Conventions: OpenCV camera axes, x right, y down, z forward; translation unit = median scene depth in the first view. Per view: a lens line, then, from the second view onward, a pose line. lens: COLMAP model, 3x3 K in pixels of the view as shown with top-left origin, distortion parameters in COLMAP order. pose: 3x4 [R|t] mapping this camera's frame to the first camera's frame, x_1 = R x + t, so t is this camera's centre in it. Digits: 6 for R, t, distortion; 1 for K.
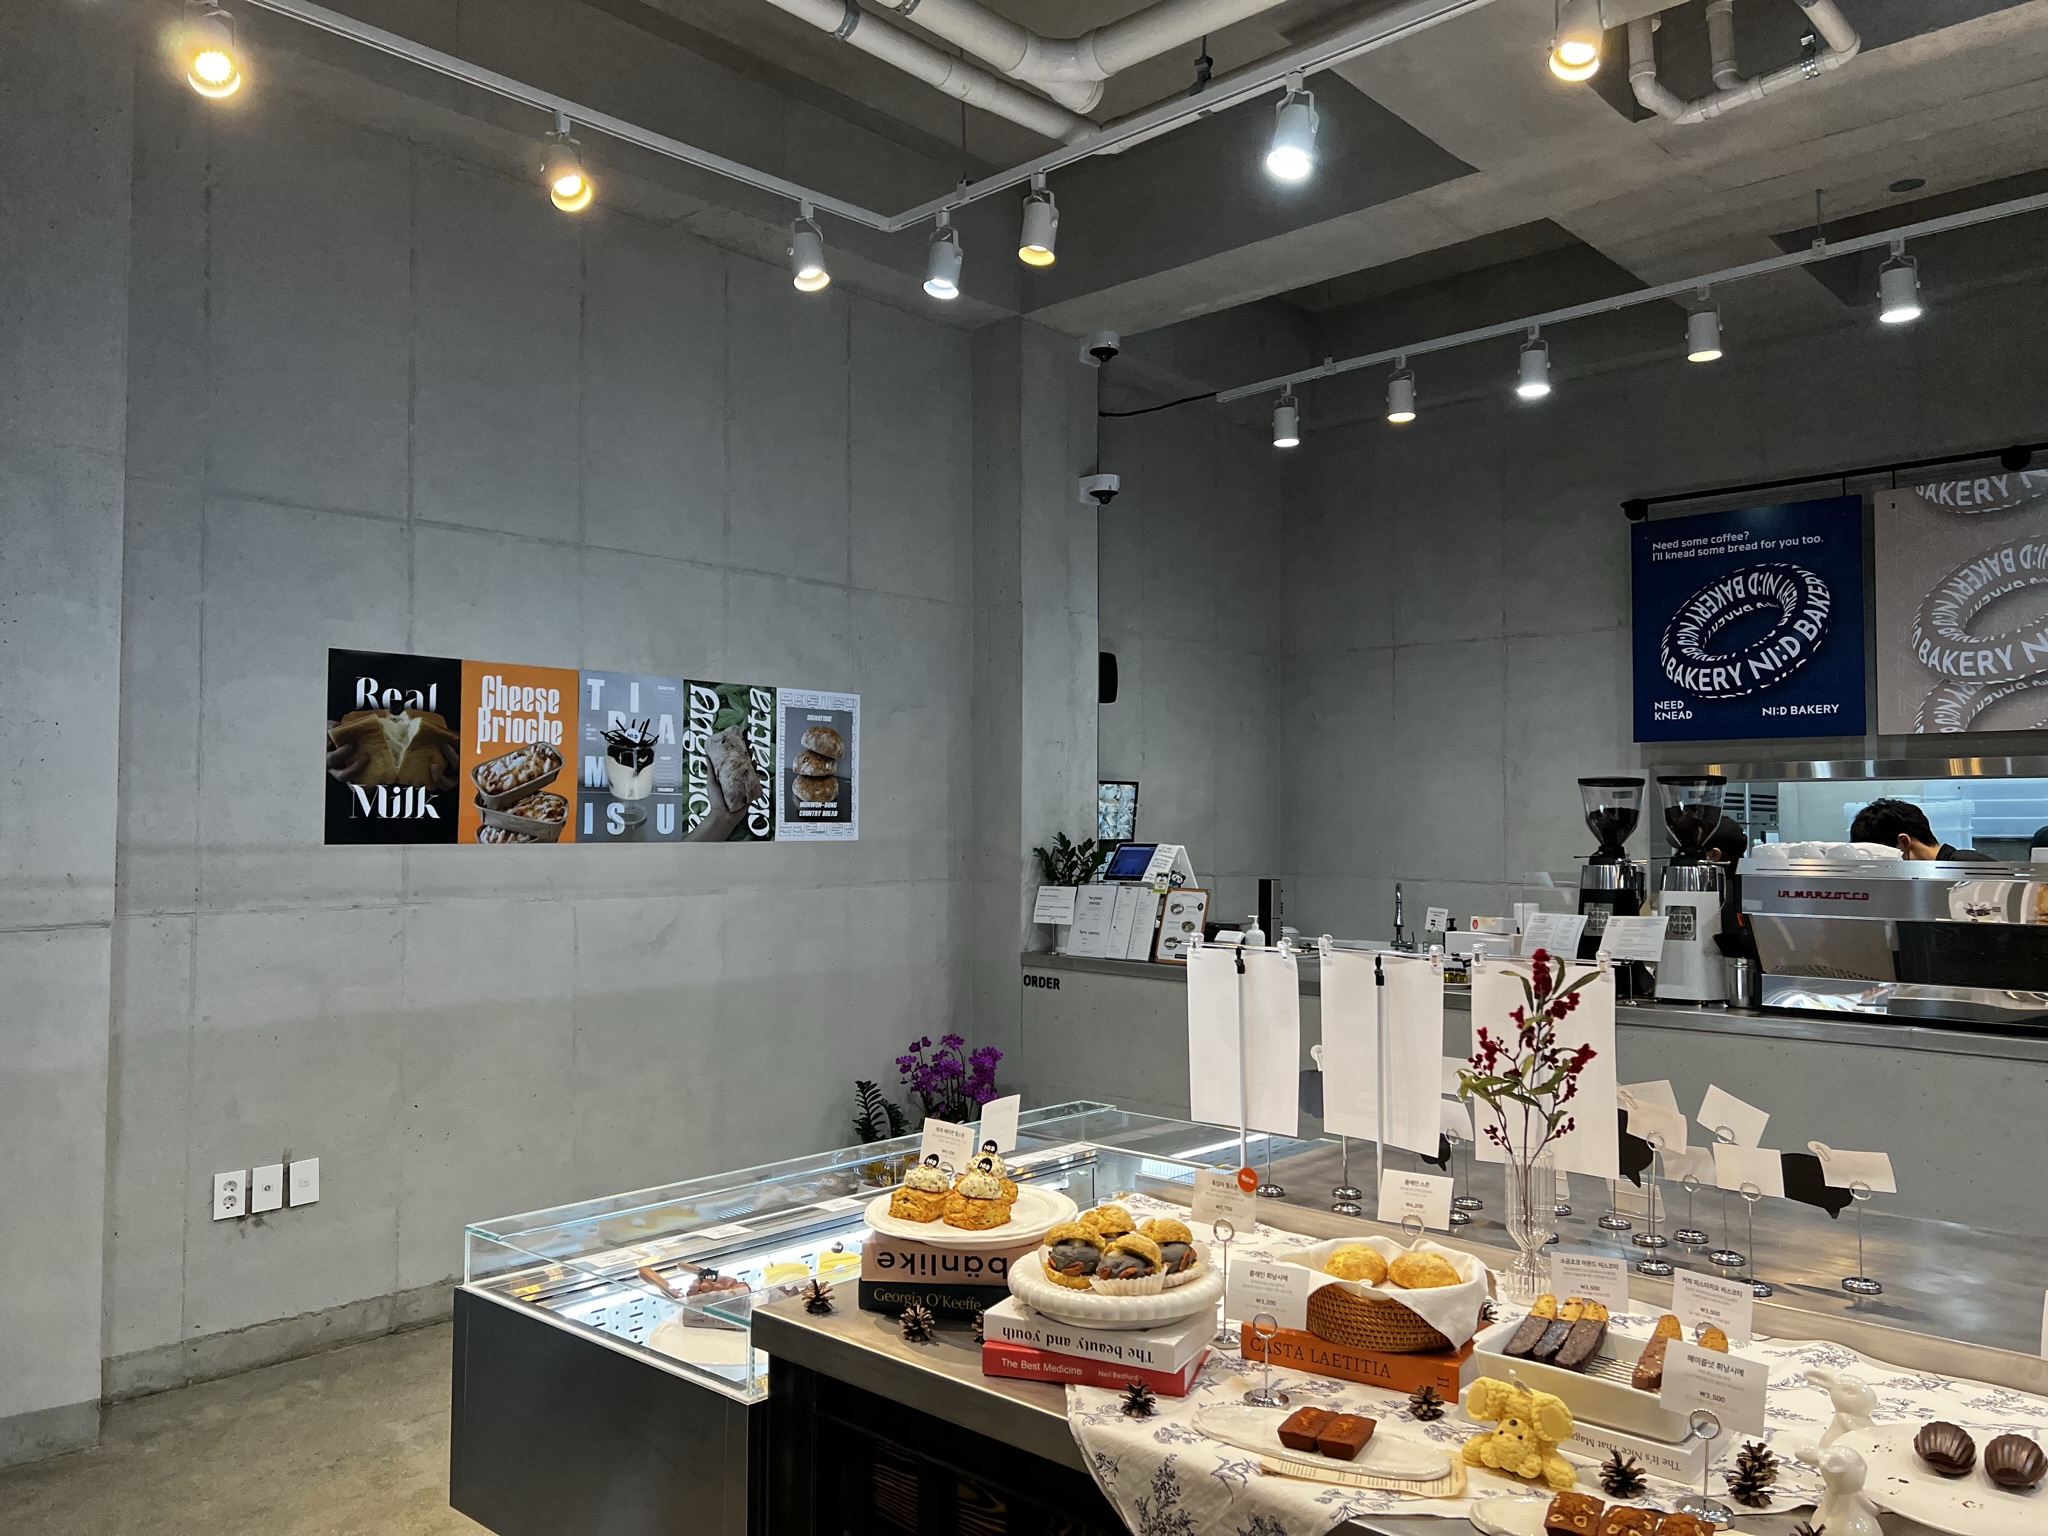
lens RADIAL K [[1536.2, 0, 1037.5], [0, 1536.2, 779.4], [0, 0, 1]] dist [0.100879, -0.135978]
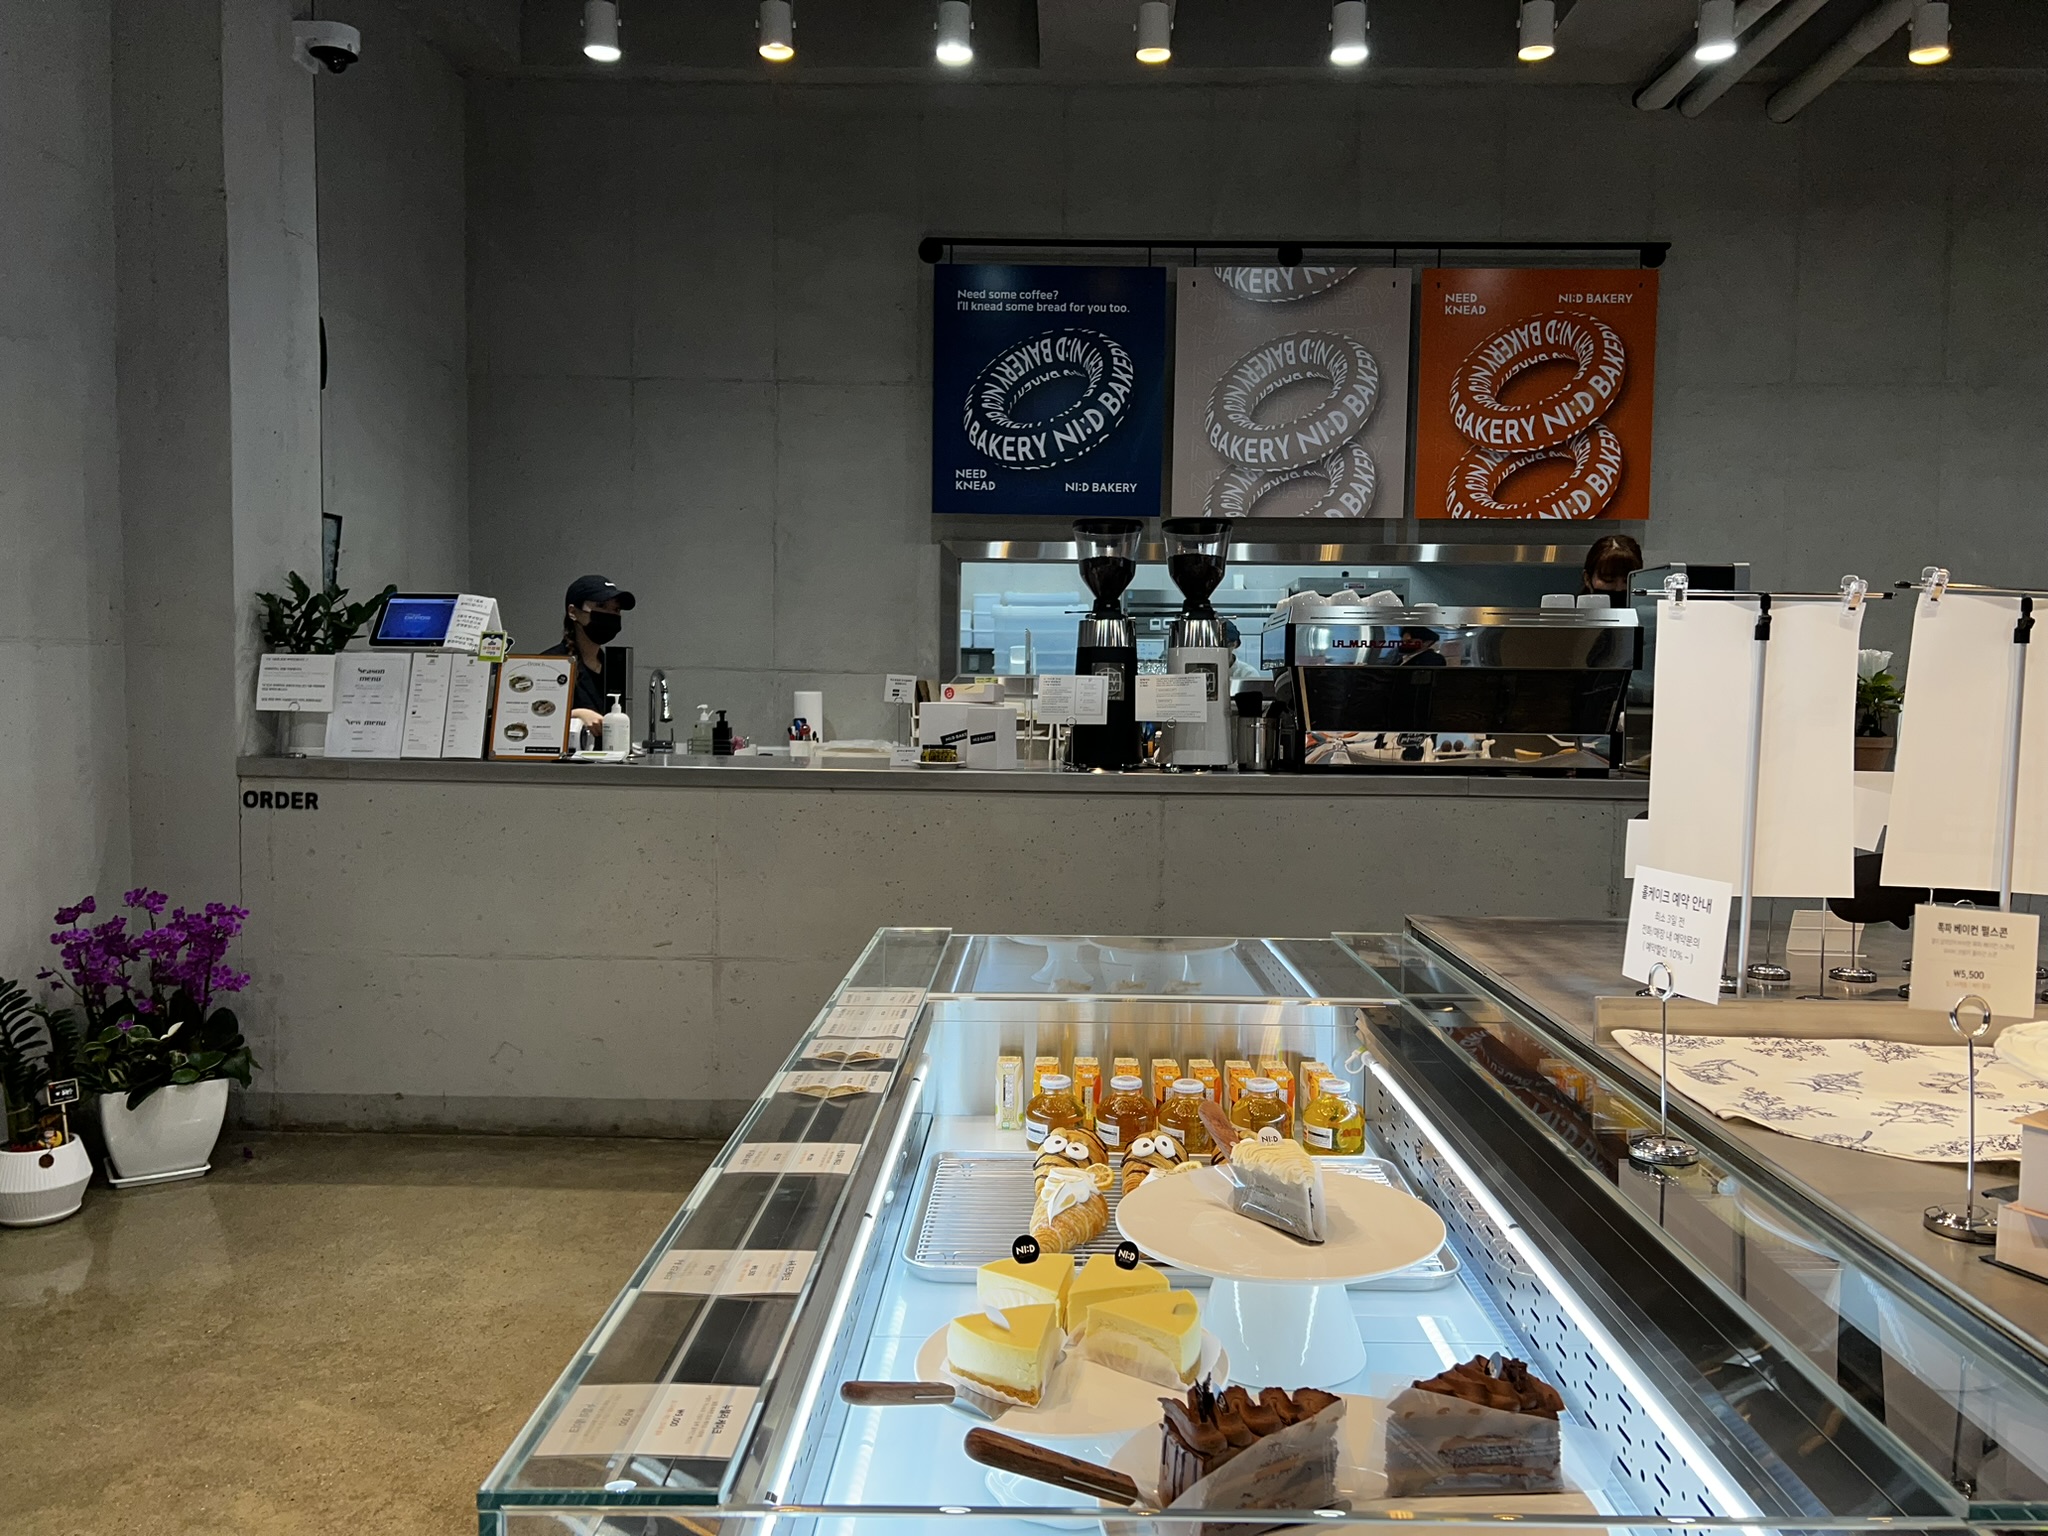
lens RADIAL K [[1536.2, 0, 1037.5], [0, 1536.2, 779.4], [0, 0, 1]] dist [0.100879, -0.135978]
pose [[0.748831, -0.036114, 0.661776, -0.188799], [-0.030478, 0.995582, 0.088817, 0.053625], [-0.662059, -0.086679, 0.744422, 0.292277]]
